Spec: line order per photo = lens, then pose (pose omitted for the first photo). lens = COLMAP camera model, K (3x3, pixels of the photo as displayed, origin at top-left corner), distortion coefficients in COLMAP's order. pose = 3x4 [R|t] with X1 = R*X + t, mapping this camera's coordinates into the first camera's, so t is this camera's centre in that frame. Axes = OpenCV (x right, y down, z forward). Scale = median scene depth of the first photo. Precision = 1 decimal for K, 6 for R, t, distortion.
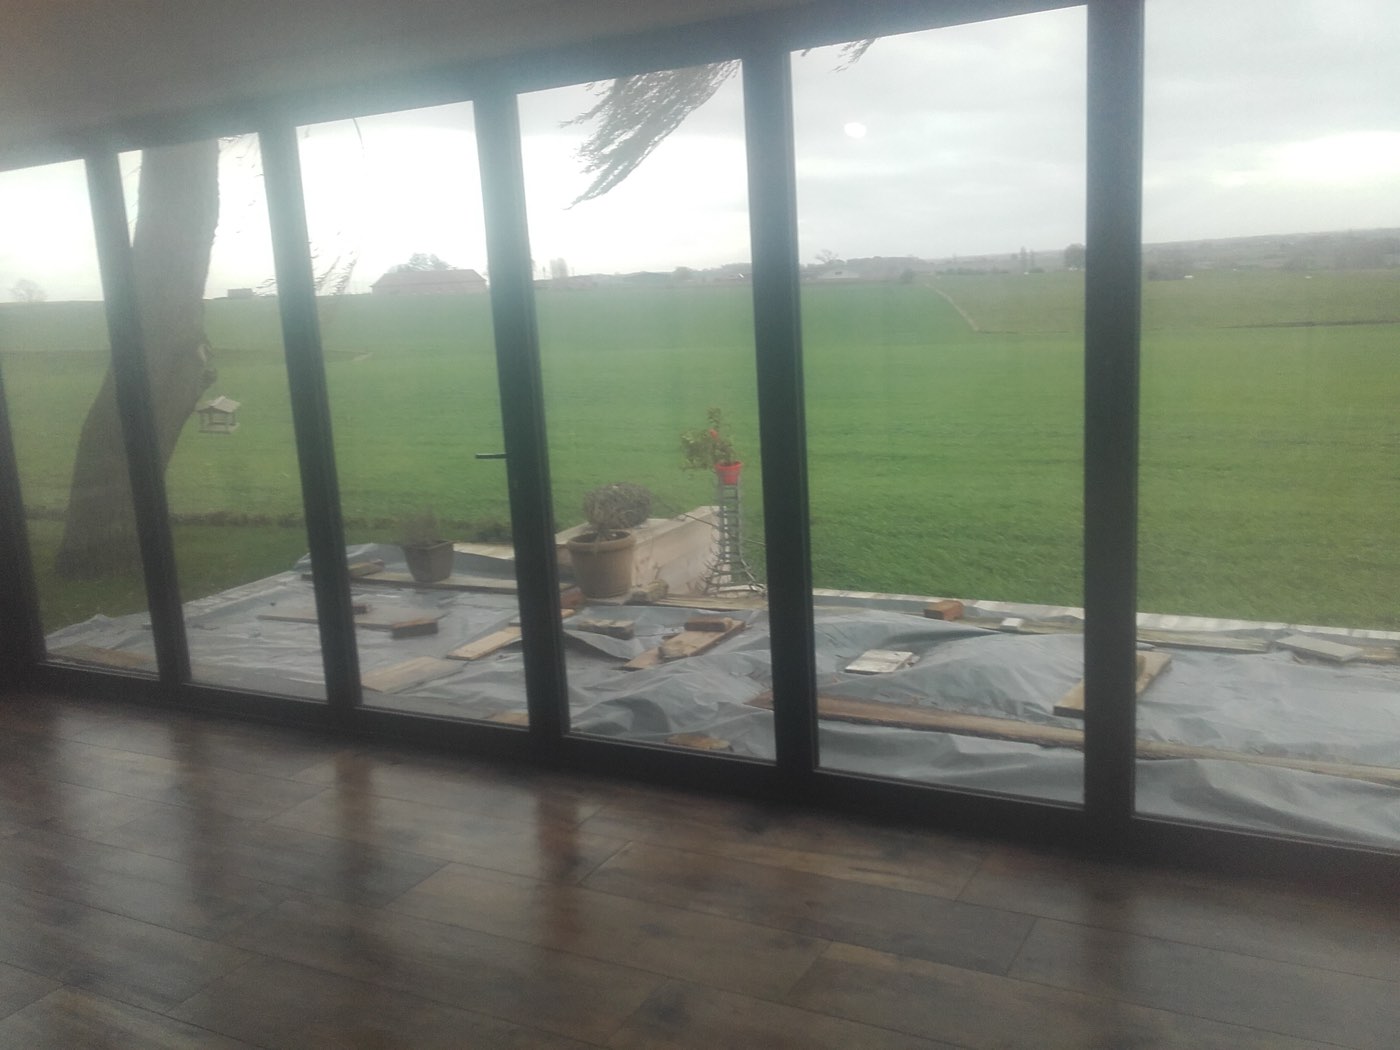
lens RADIAL K [[1271.6, 0, 700.0], [0, 1271.6, 525.0], [0, 0, 1]] dist [0.086335, -0.147126]
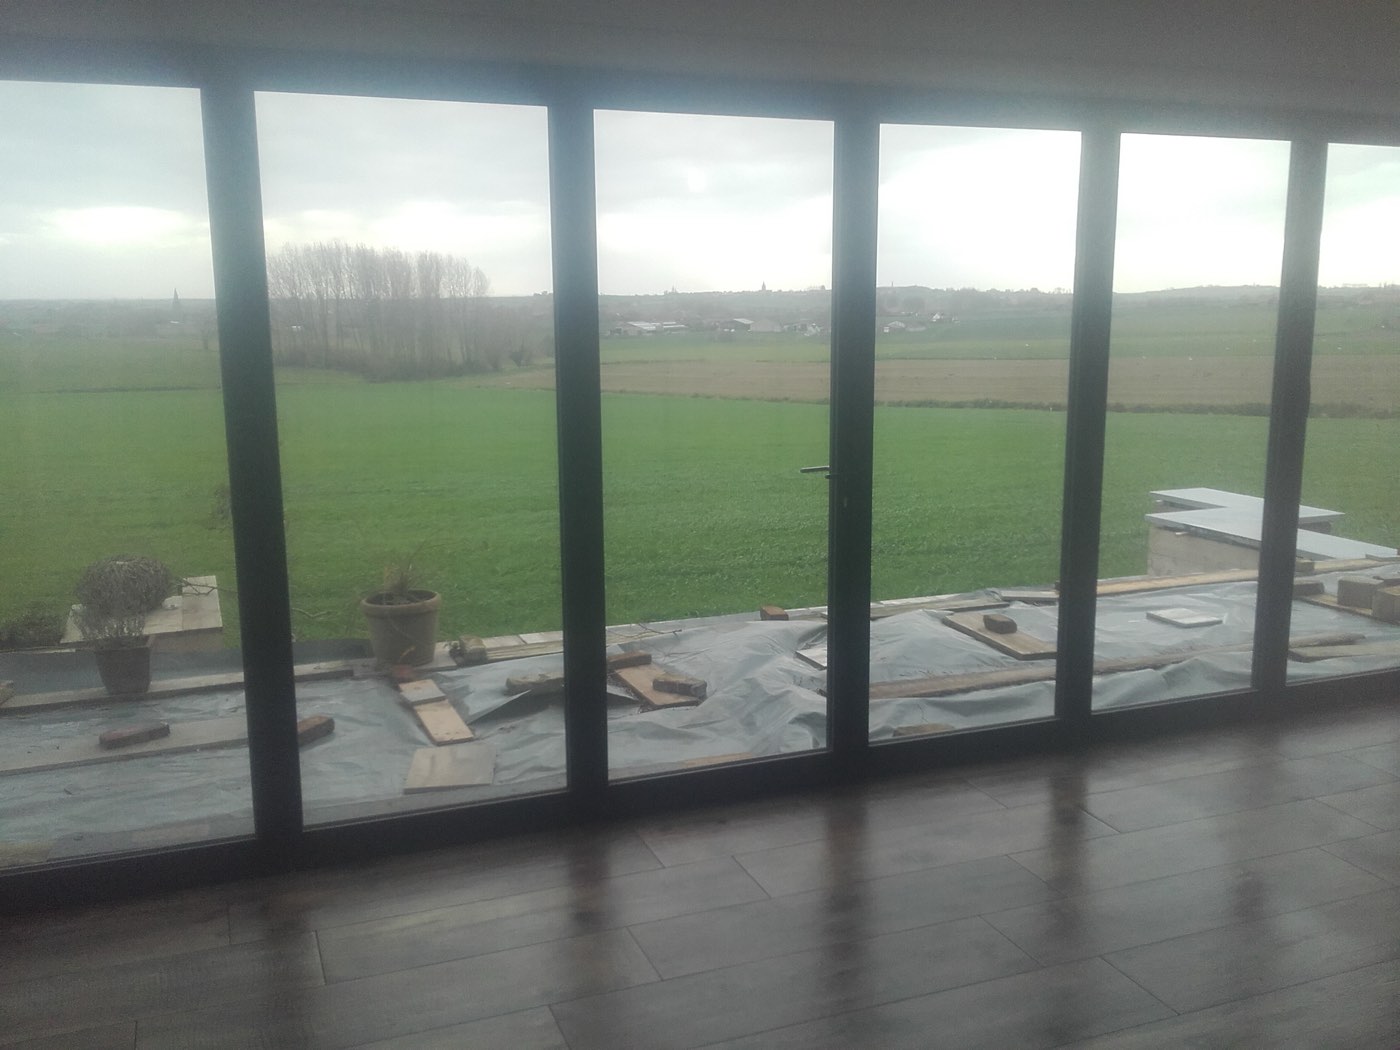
lens RADIAL K [[1283.2, 0, 700.0], [0, 1283.2, 525.0], [0, 0, 1]] dist [-0.002478, -0.005350]
pose [[0.654744, -0.075839, 0.752037, -0.721090], [0.118834, 0.992909, -0.003331, -0.014869], [-0.746451, 0.091548, 0.659113, 0.320236]]
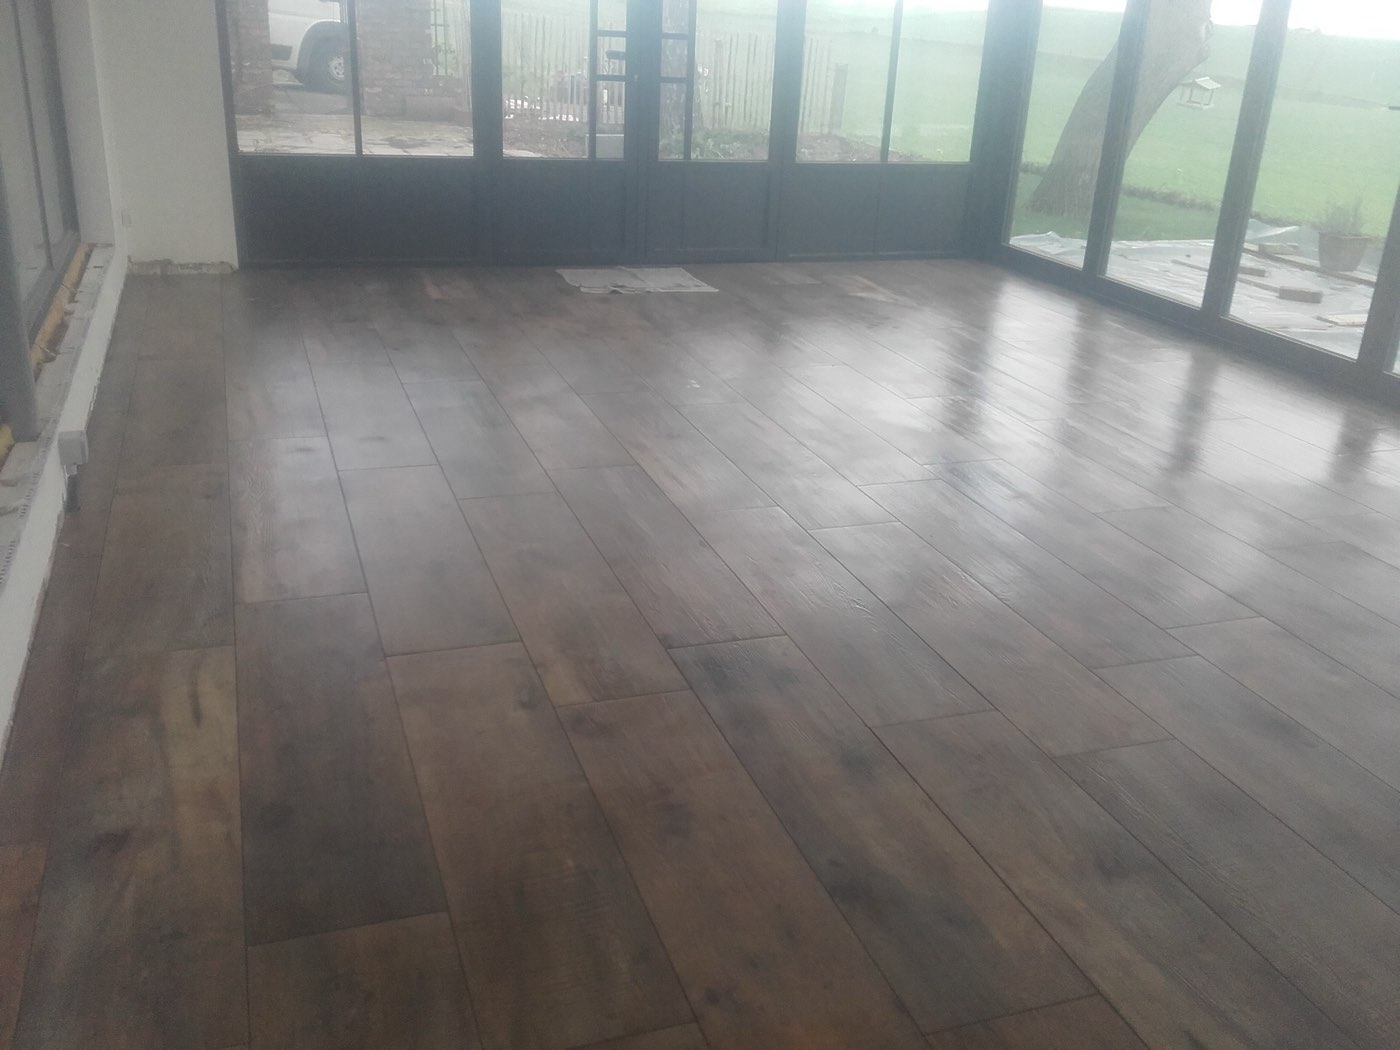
lens RADIAL K [[1268.2, 0, 725.5], [0, 1268.2, 523.6], [0, 0, 1]] dist [0.081722, -0.149101]
pose [[0.748314, 0.341341, -0.568782, 0.117389], [-0.222632, 0.936946, 0.269381, 0.087324], [0.624869, -0.074953, 0.777123, -0.218678]]
